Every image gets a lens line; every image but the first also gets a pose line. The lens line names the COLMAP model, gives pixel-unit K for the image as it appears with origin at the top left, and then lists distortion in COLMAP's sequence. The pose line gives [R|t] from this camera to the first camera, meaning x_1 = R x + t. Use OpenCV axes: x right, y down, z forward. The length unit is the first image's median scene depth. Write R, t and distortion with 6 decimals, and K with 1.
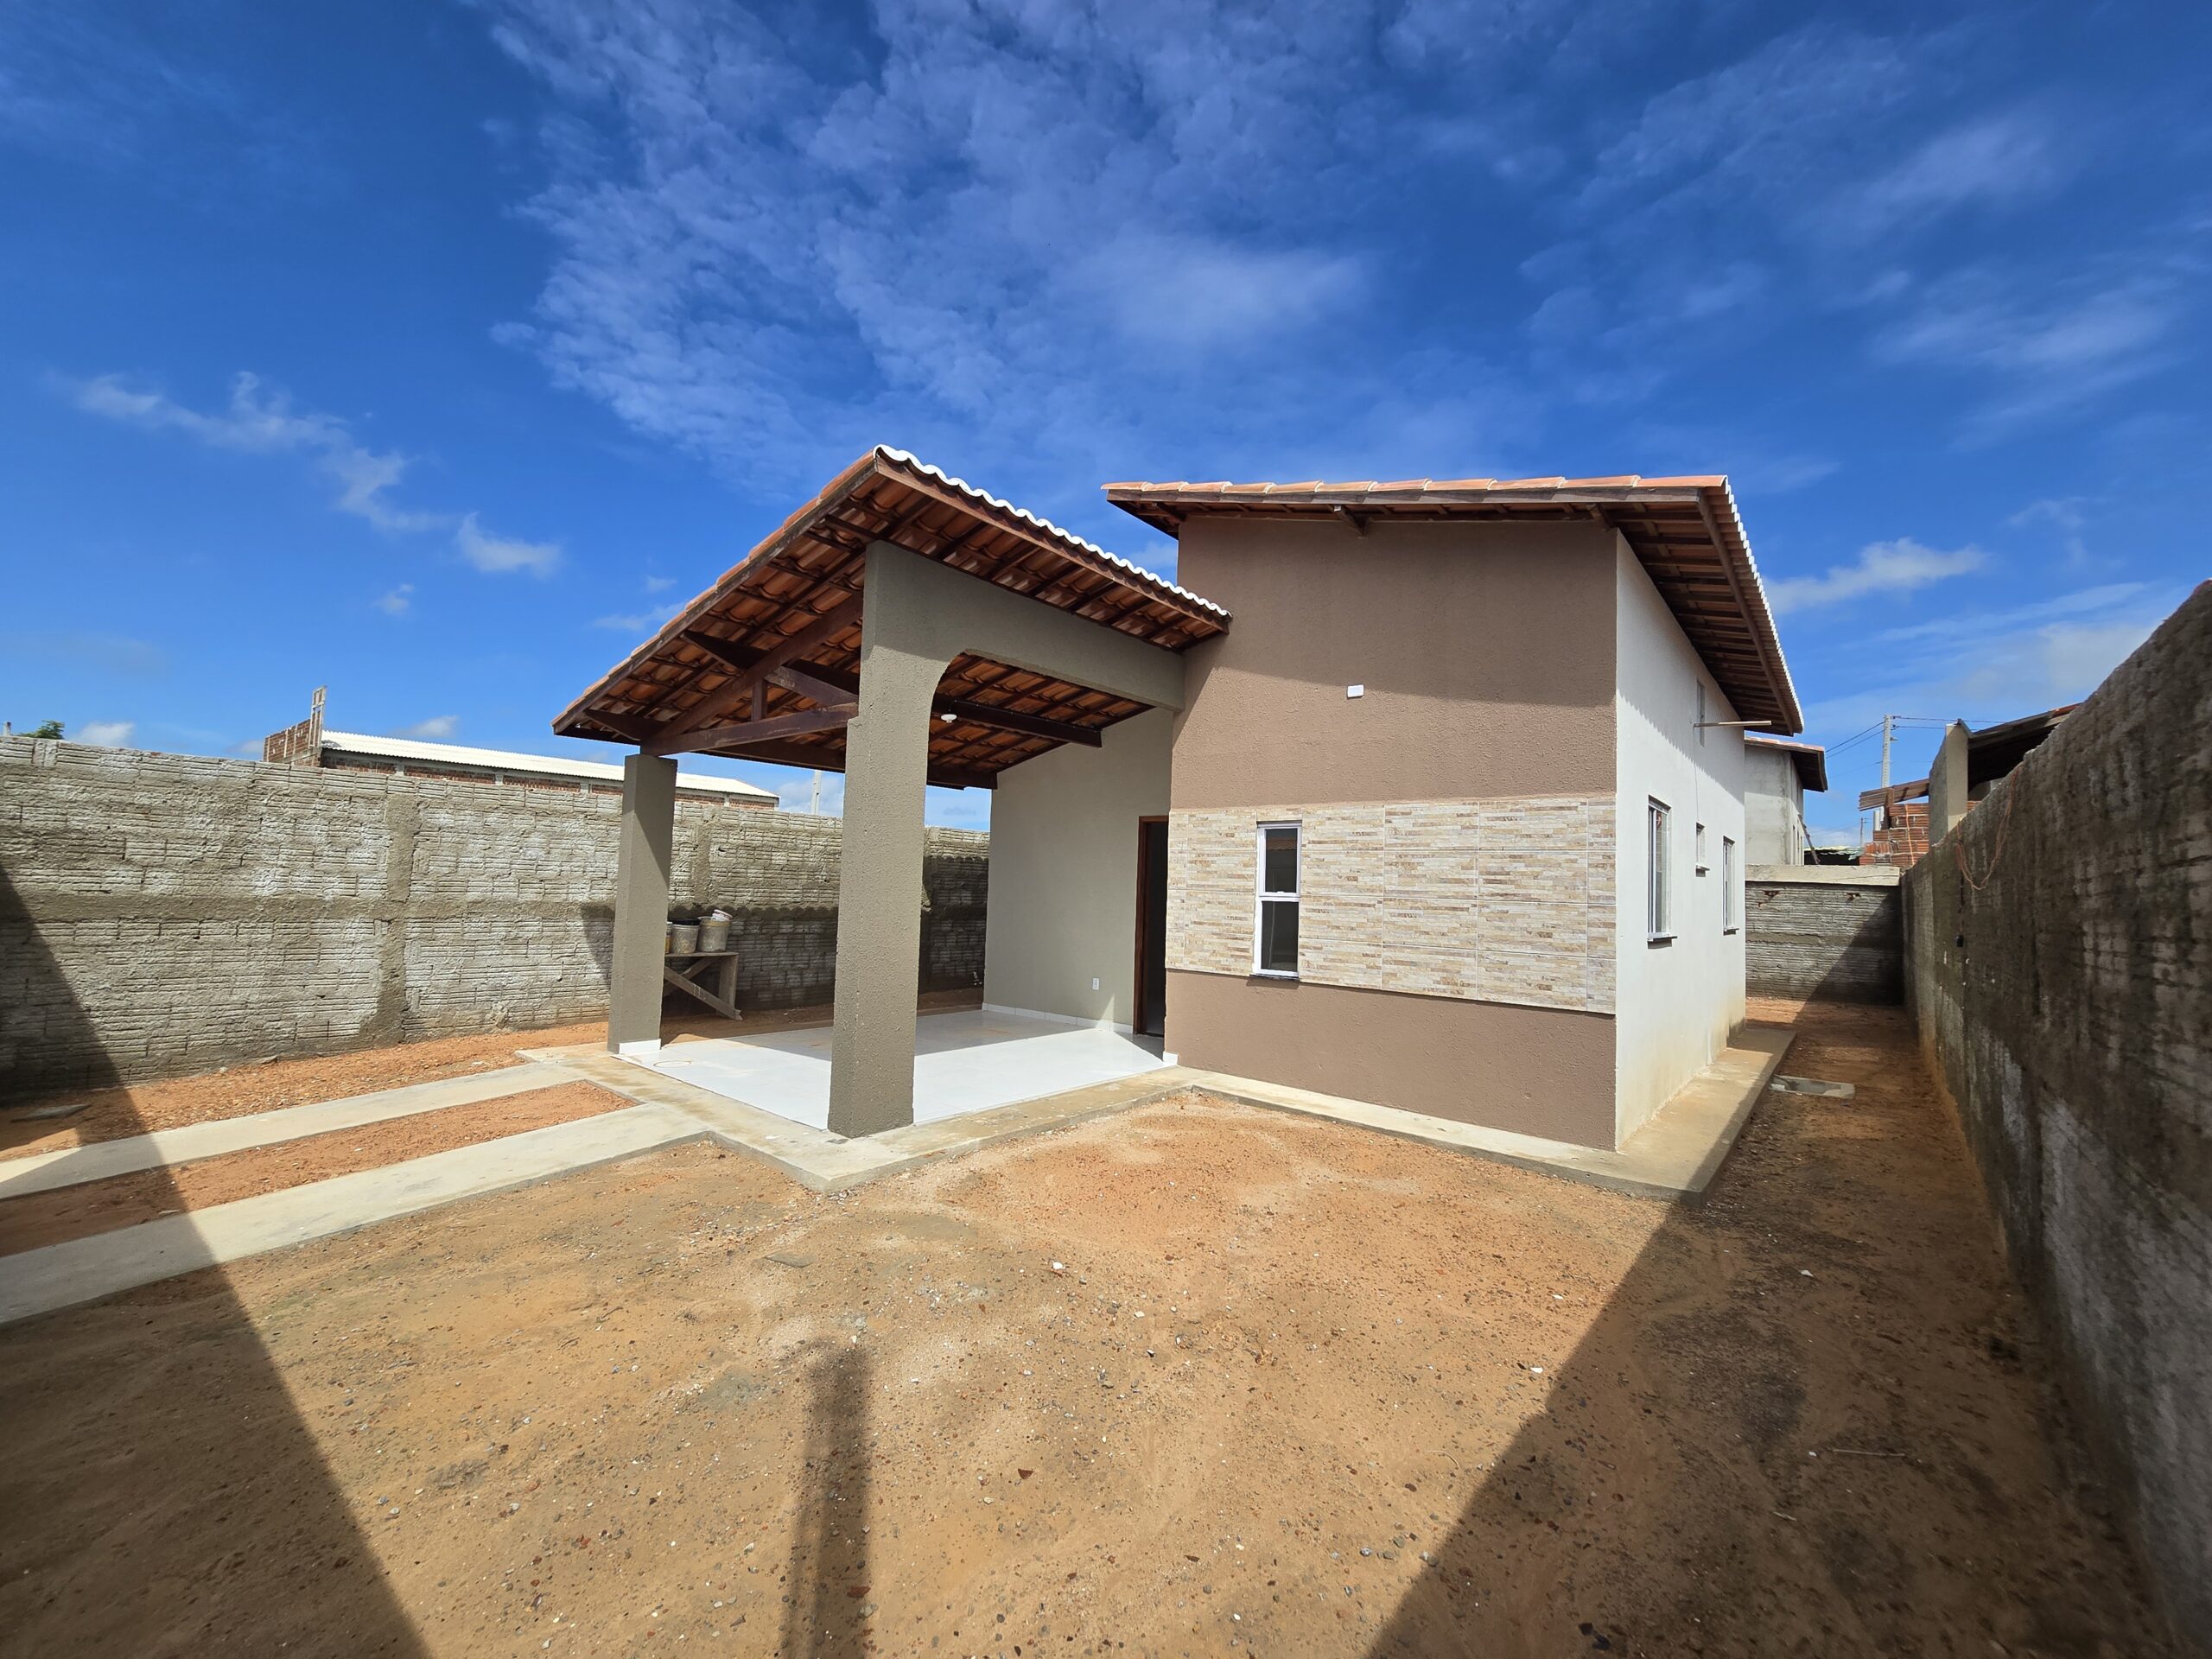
lens RADIAL K [[908.5, 0, 1109.4], [0, 908.5, 821.5], [0, 0, 1]] dist [-0.008762, 0.002739]
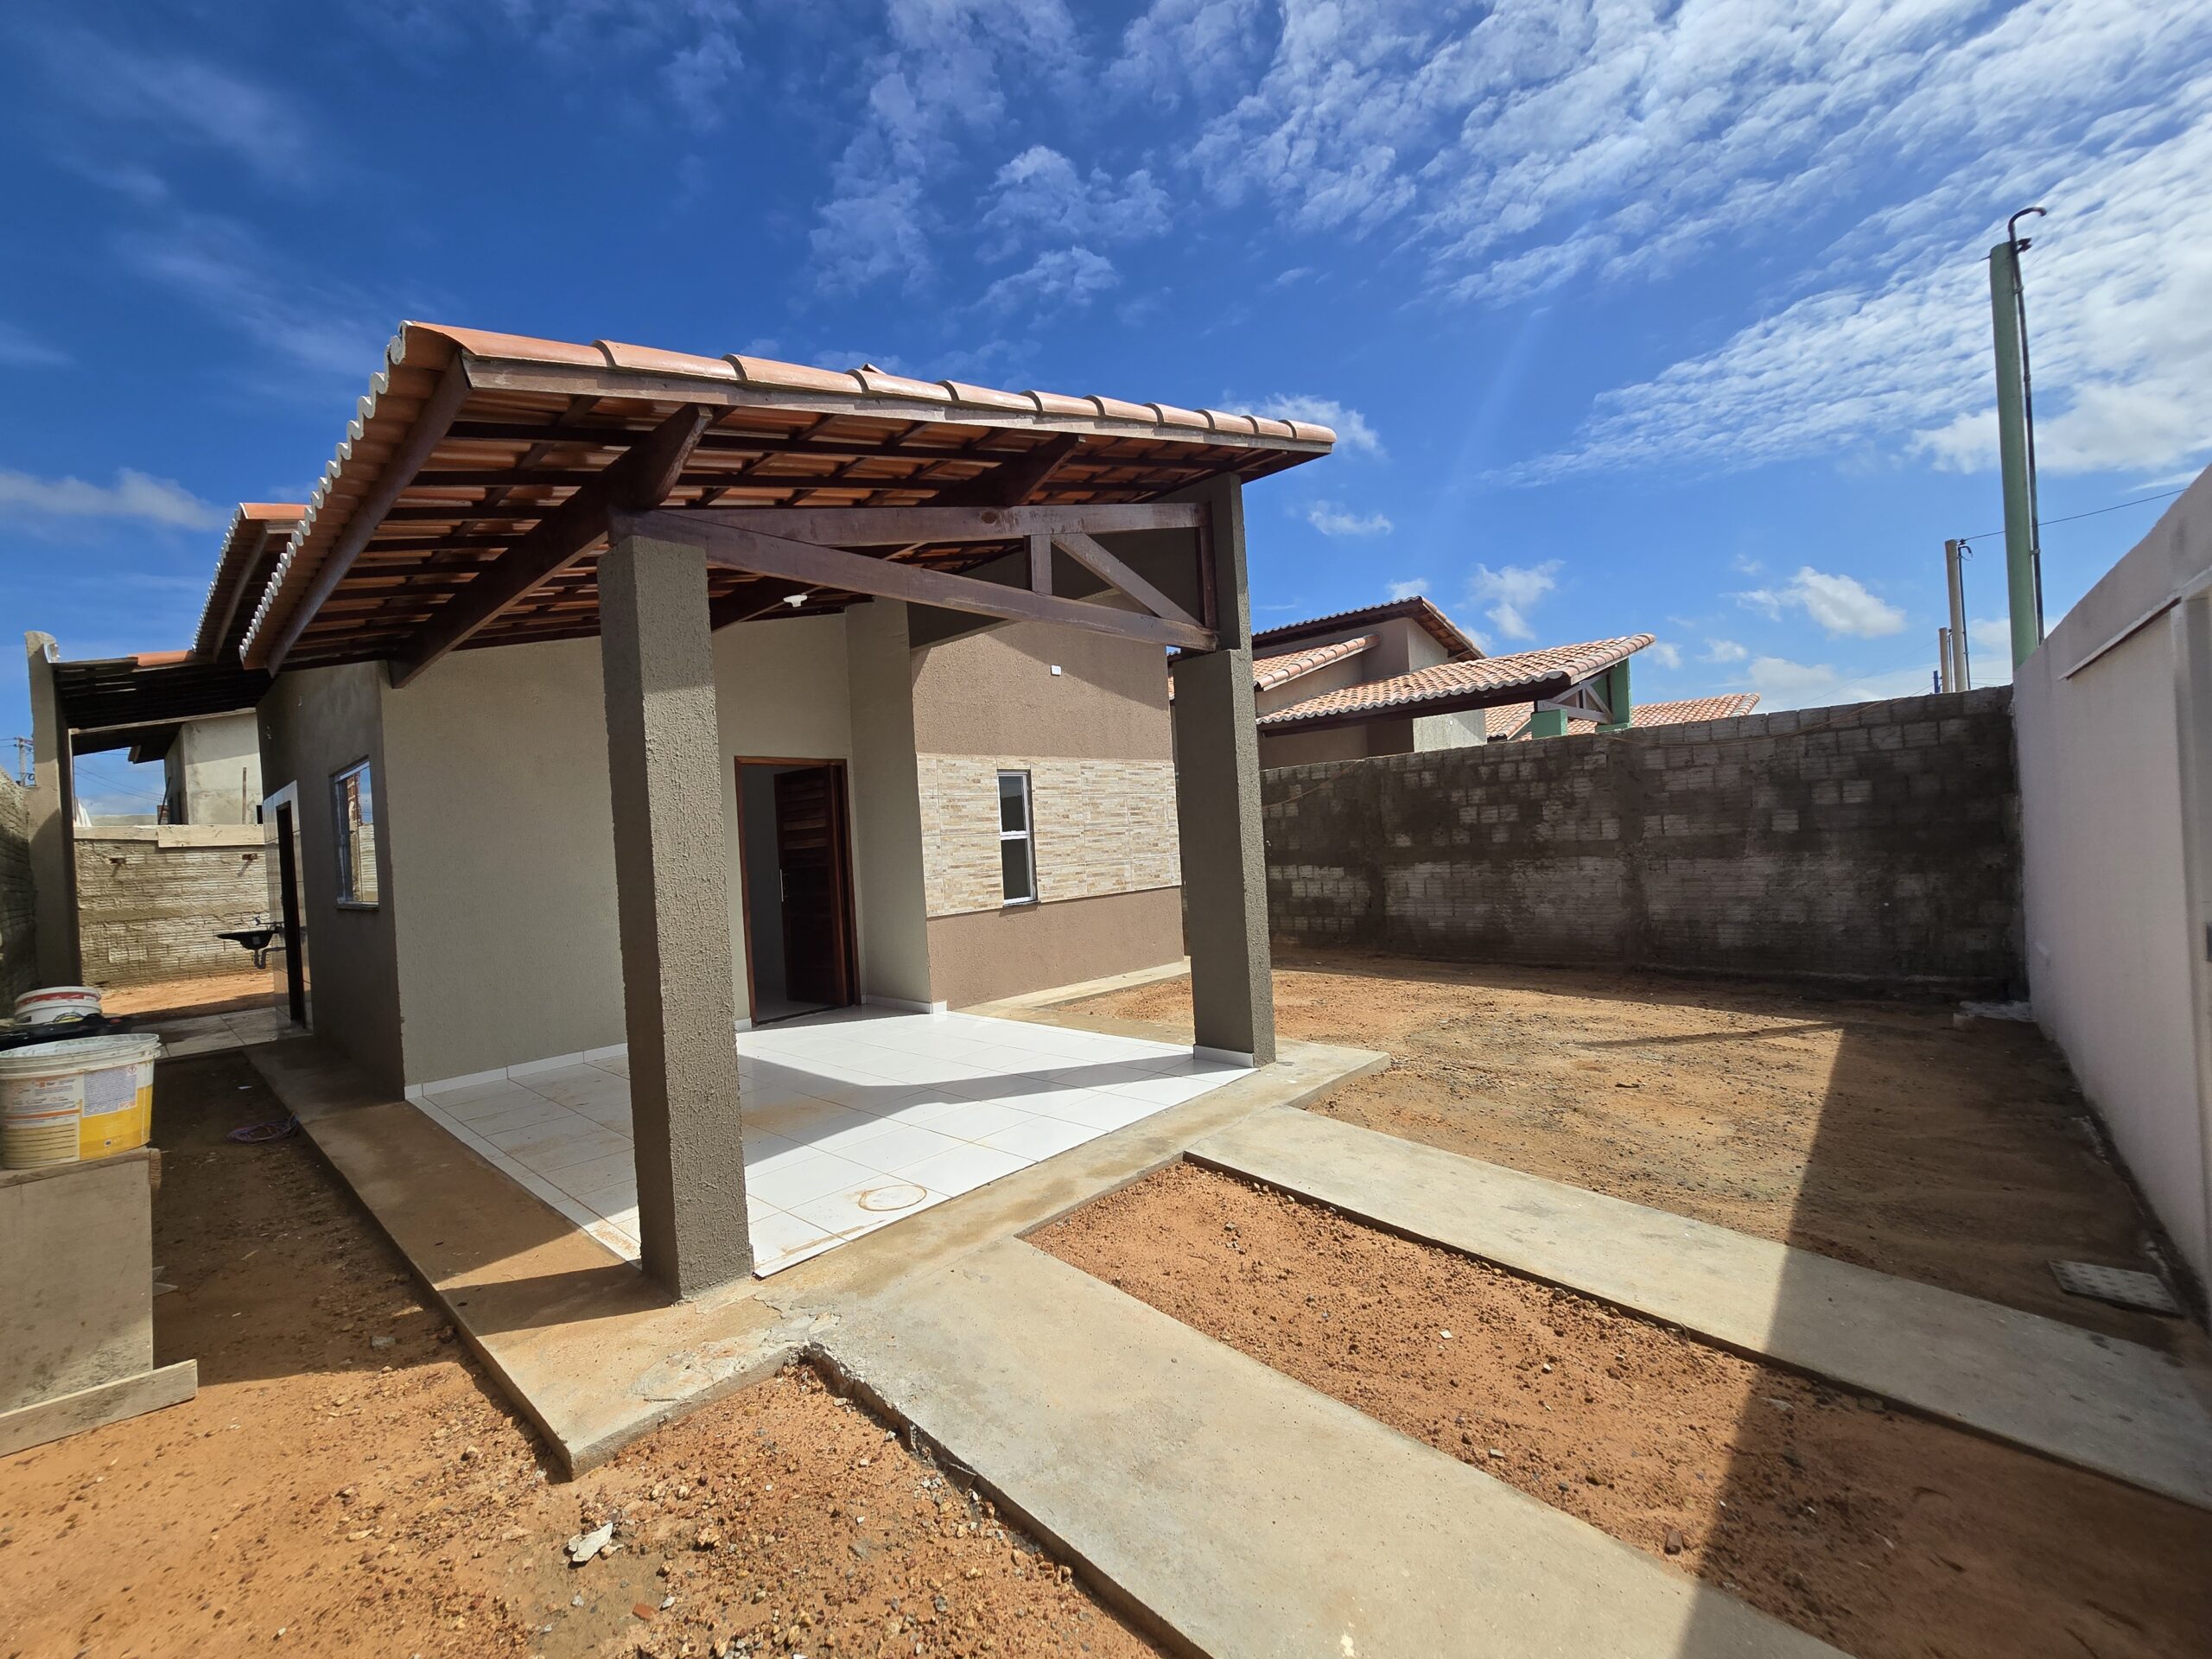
lens RADIAL K [[908.5, 0, 1098.9], [0, 908.5, 846.0], [0, 0, 1]] dist [-0.008762, 0.002739]
pose [[0.048401, -0.048991, 0.997626, -0.984361], [-0.013825, 0.998668, 0.049713, 0.038356], [-0.998732, -0.016199, 0.047659, 0.857385]]
